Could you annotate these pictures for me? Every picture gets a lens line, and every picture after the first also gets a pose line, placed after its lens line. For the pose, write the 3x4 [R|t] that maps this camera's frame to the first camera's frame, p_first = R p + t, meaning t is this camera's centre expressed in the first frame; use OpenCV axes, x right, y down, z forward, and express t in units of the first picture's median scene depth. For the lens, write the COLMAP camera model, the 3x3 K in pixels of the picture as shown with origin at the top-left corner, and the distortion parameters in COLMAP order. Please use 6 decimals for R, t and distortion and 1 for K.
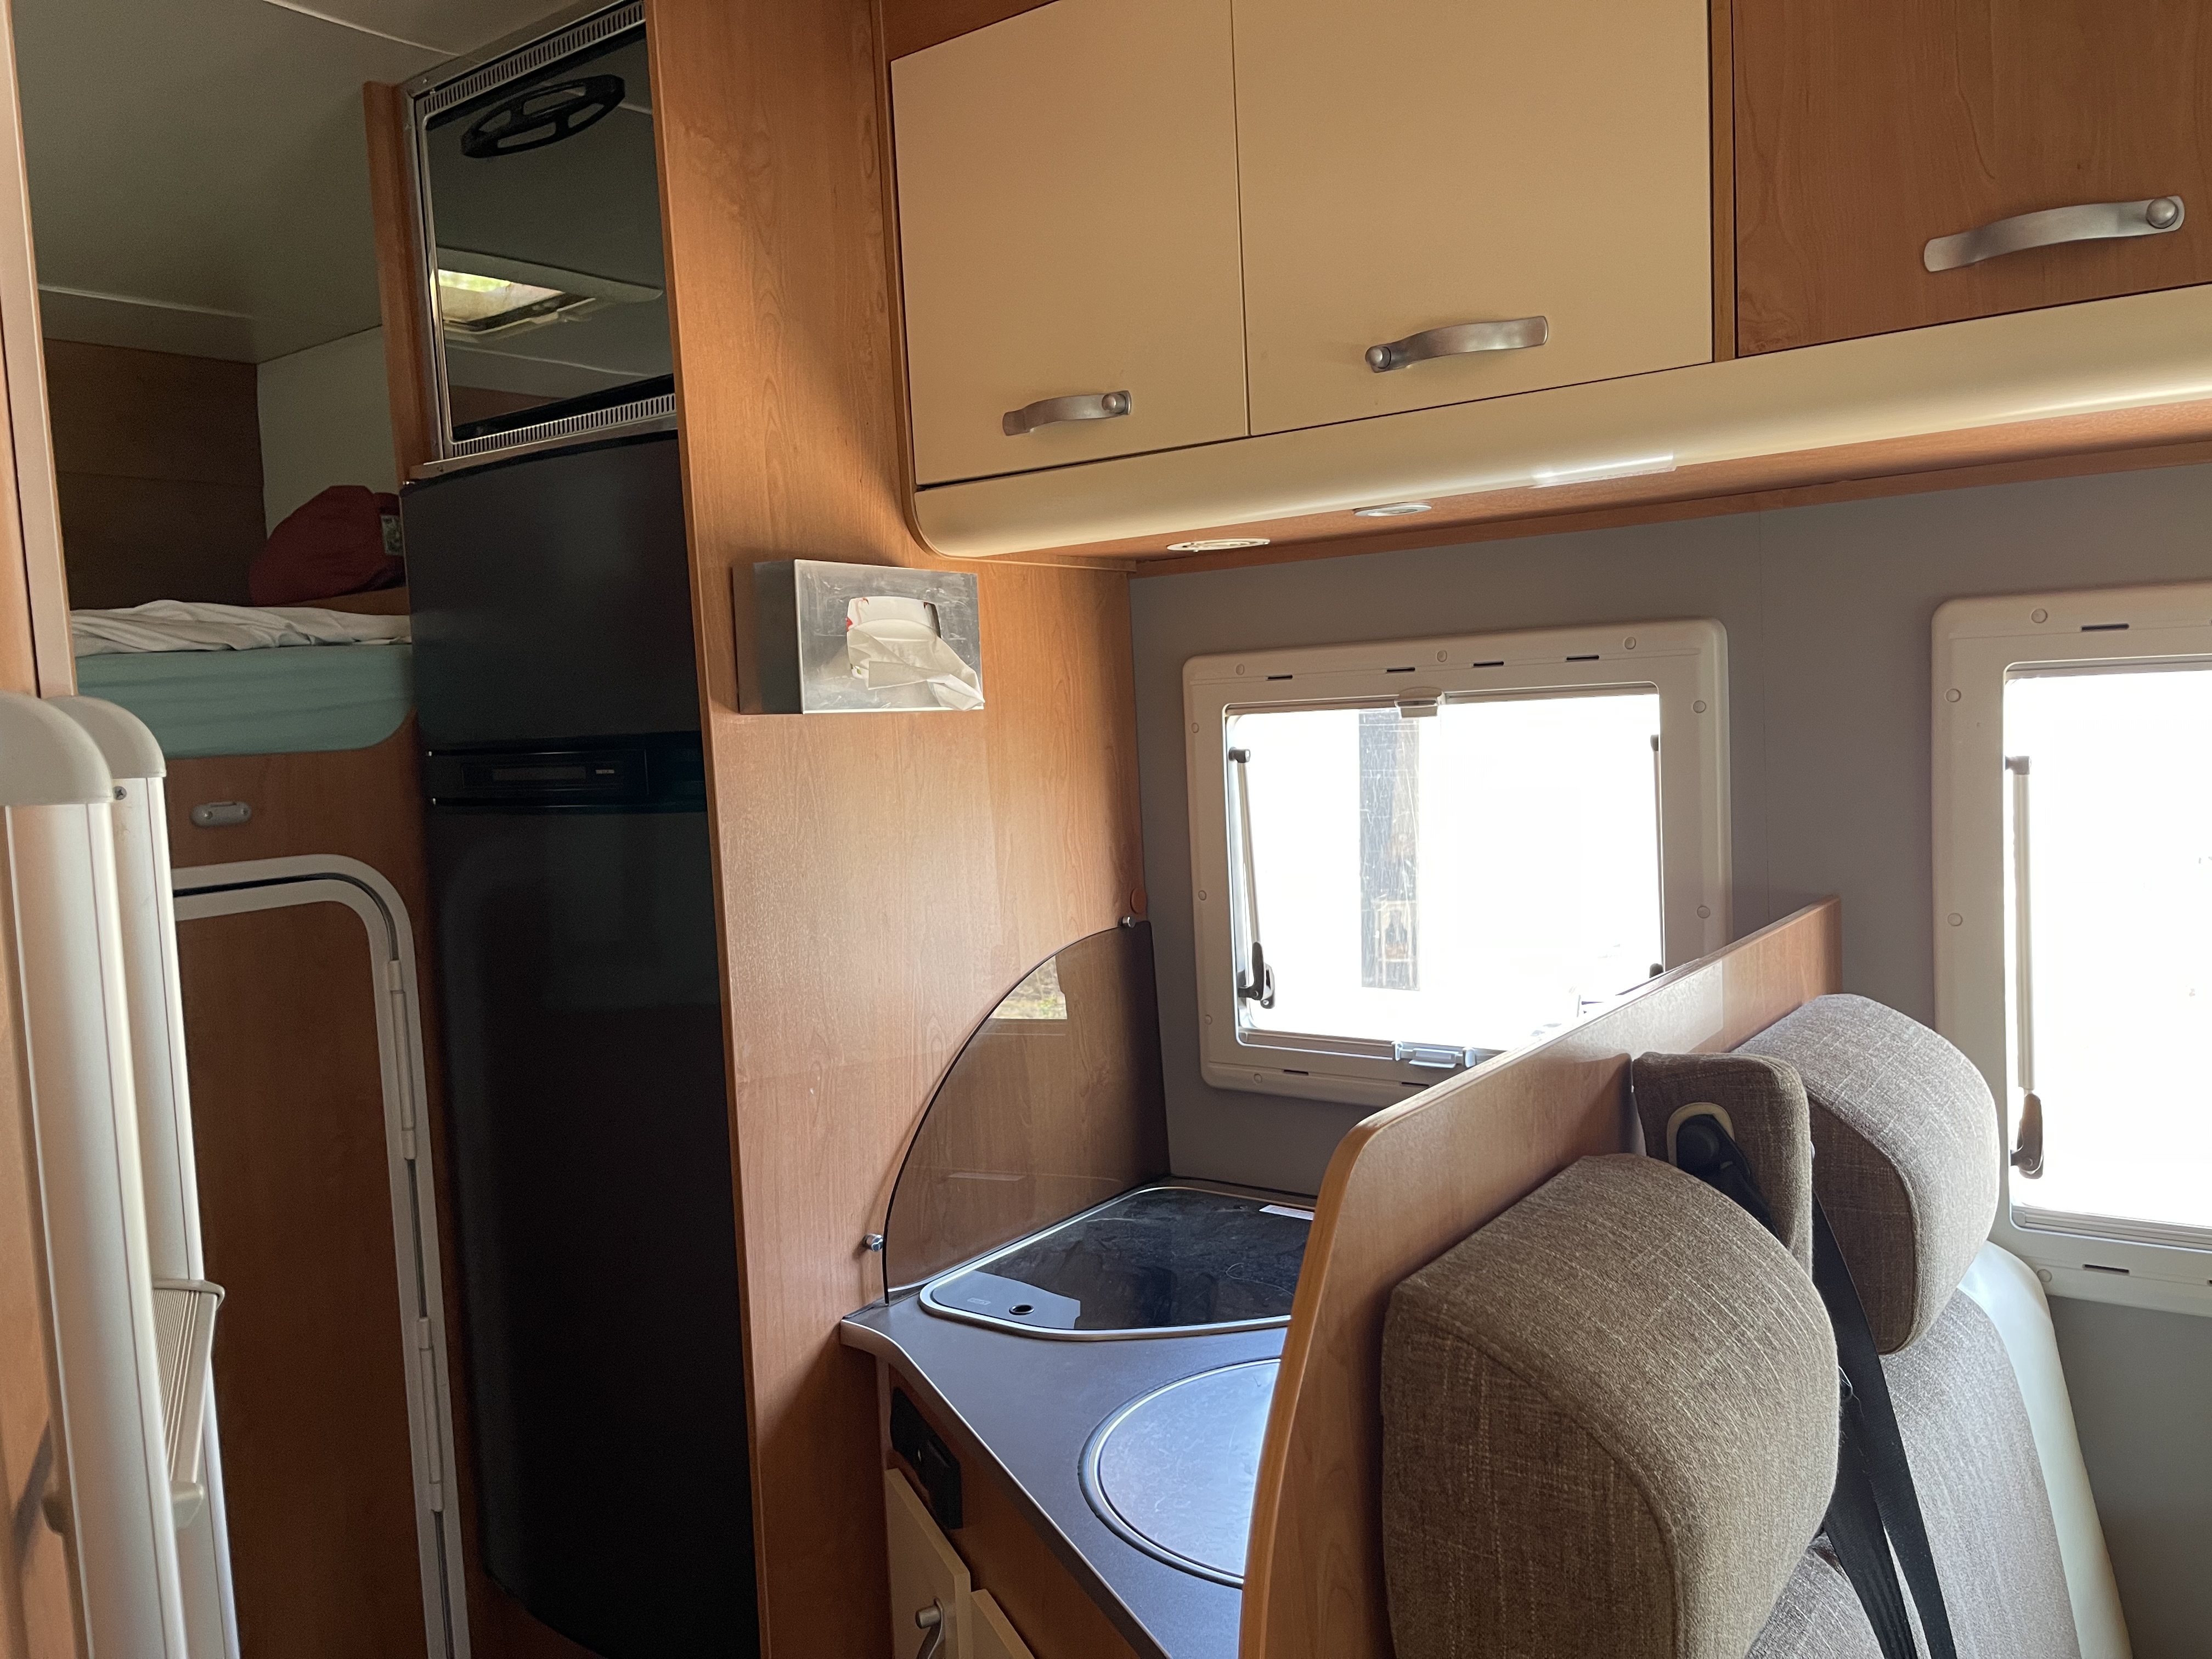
lens RADIAL K [[1670.4, 0, 1112.3], [0, 1670.4, 844.2], [0, 0, 1]] dist [0.068702, -0.093690]
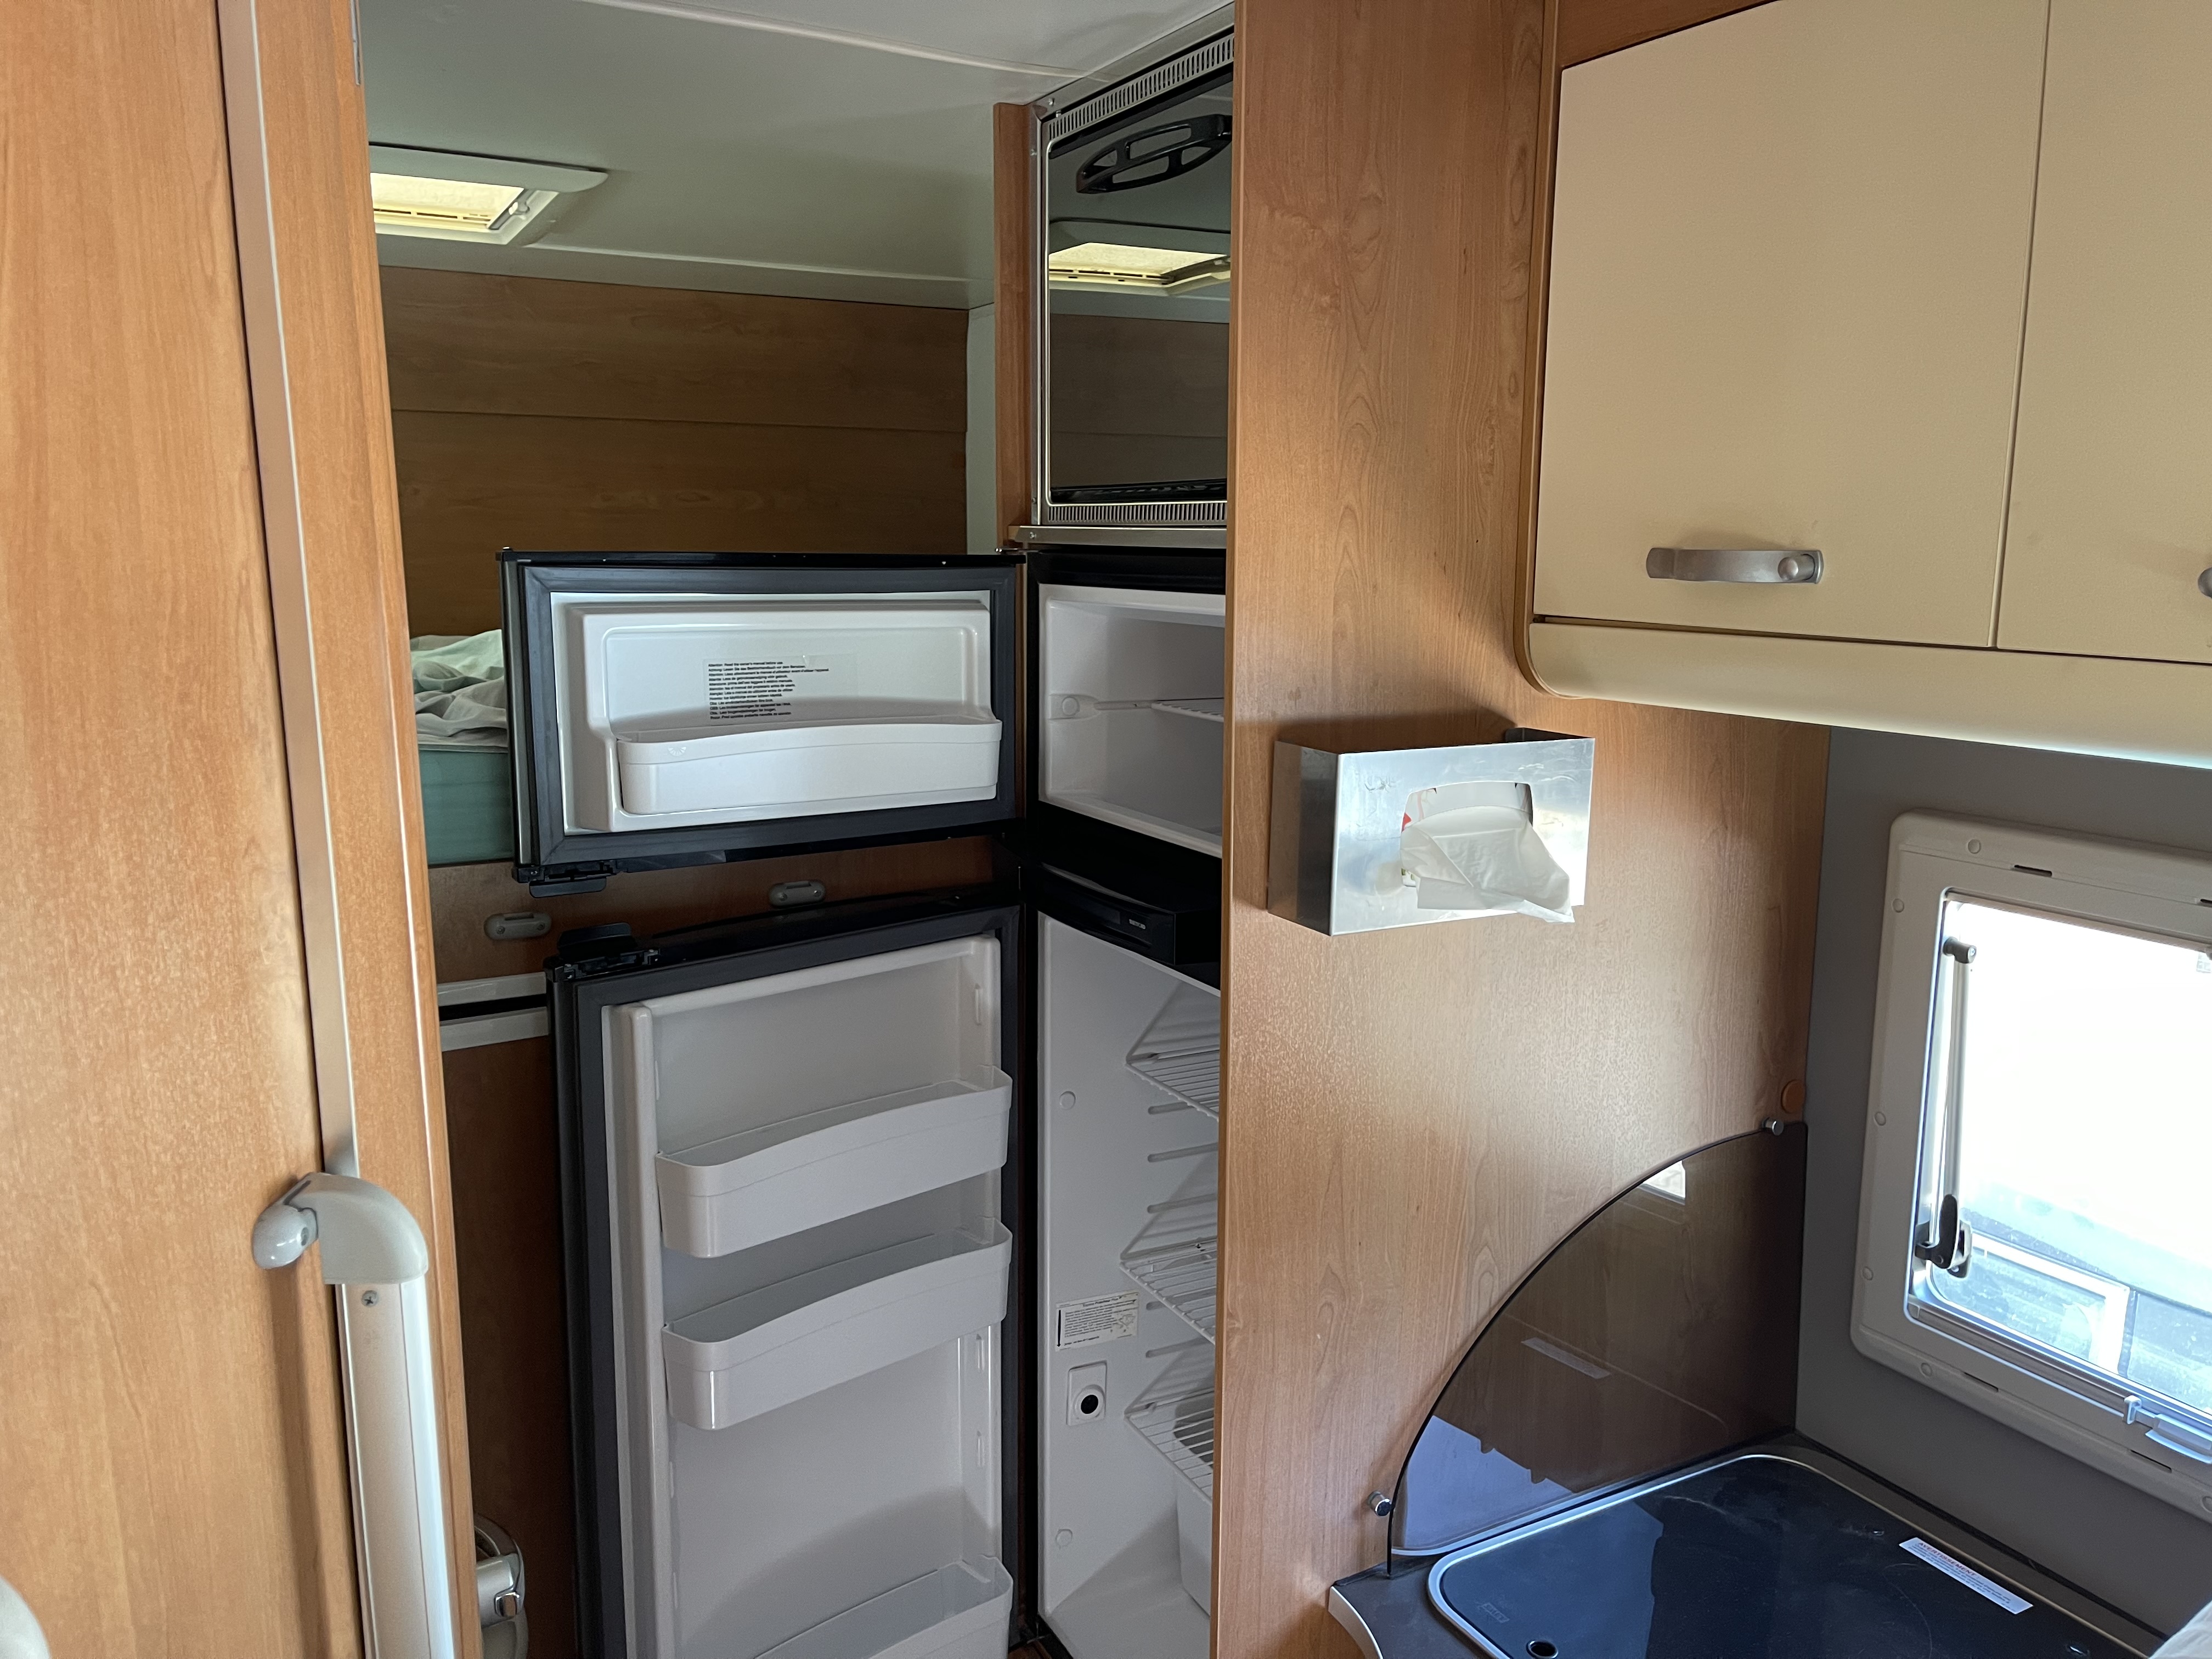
lens RADIAL K [[1670.4, 0, 1103.5], [0, 1670.4, 833.1], [0, 0, 1]] dist [0.068702, -0.093690]
pose [[0.902833, 0.126129, -0.411076, 0.040221], [-0.084378, 0.989392, 0.118255, -0.189076], [0.421630, -0.072079, 0.903899, 0.185556]]
